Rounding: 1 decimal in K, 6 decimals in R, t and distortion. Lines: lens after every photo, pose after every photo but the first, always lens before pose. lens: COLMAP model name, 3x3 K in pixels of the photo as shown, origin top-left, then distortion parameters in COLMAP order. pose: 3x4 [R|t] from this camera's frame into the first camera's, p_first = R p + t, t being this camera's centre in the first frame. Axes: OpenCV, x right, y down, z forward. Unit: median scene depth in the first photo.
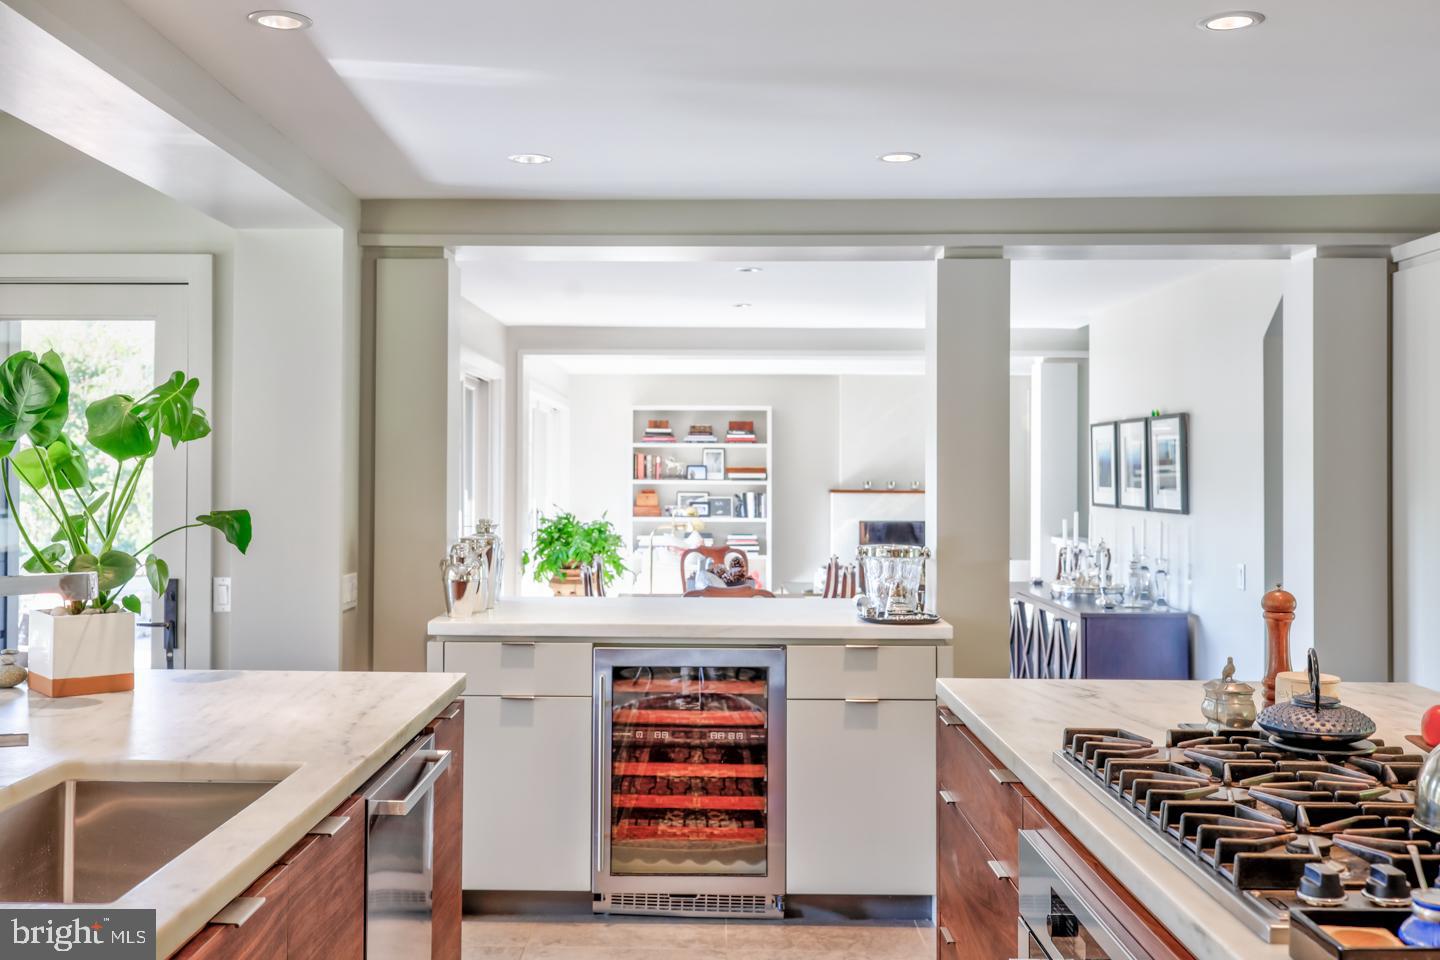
lens RADIAL K [[1332.9, 0, 720.7], [0, 1332.9, 475.4], [0, 0, 1]] dist [-0.012392, 0.000000]
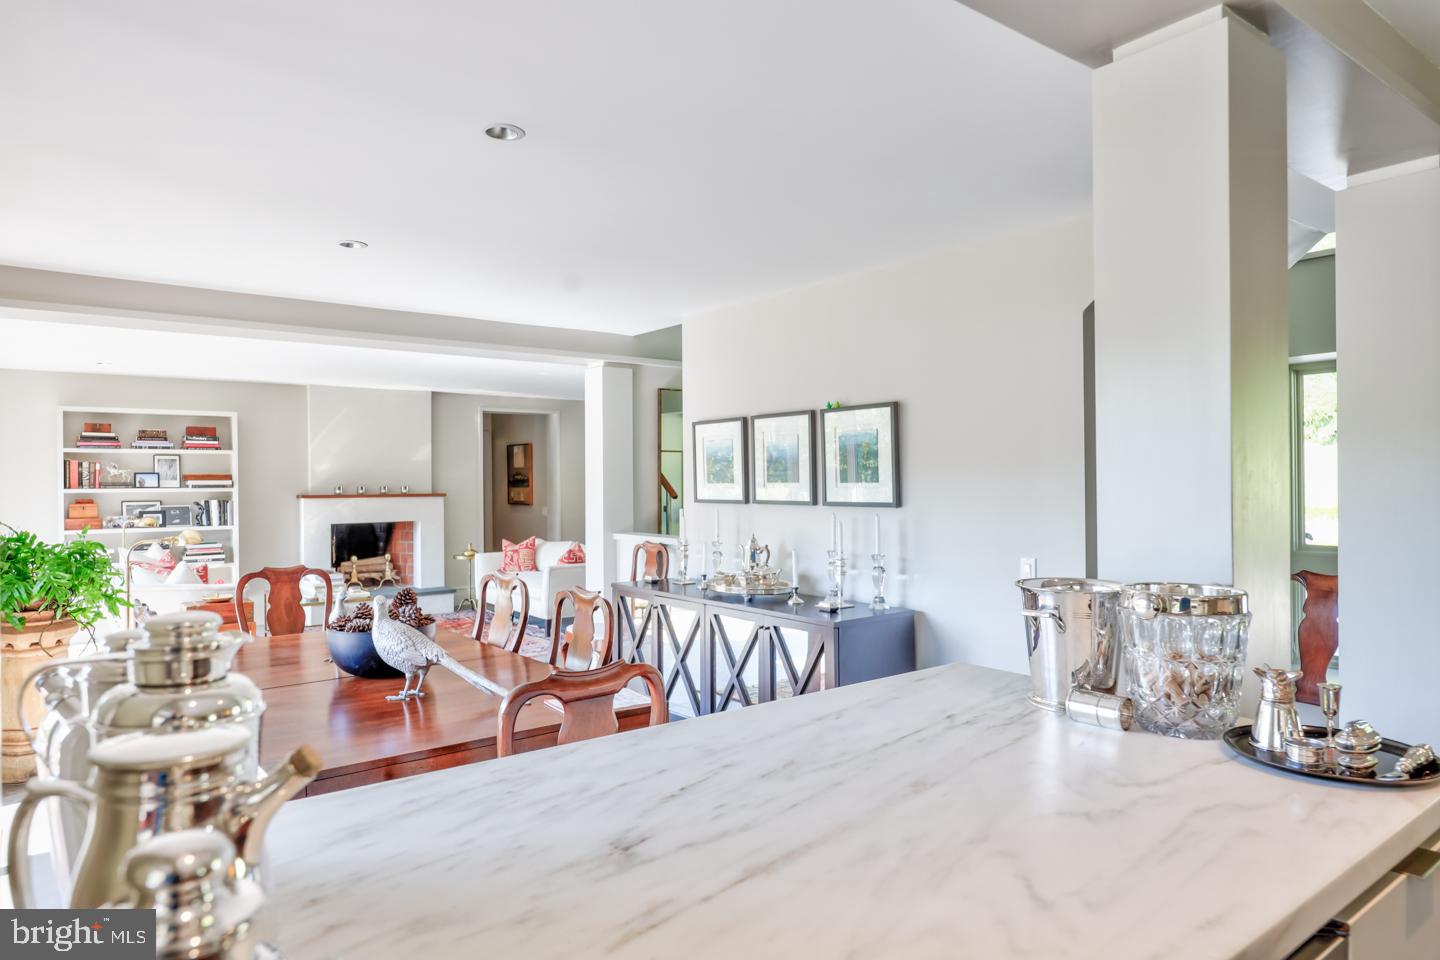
lens RADIAL K [[871.1, 0, 714.0], [0, 871.1, 486.6], [0, 0, 1]] dist [0.006409, 0.001081]
pose [[0.804366, -0.015606, 0.593930, -0.062920], [0.014229, 0.999874, 0.007003, 0.003782], [-0.593964, 0.002818, 0.804487, 0.267516]]
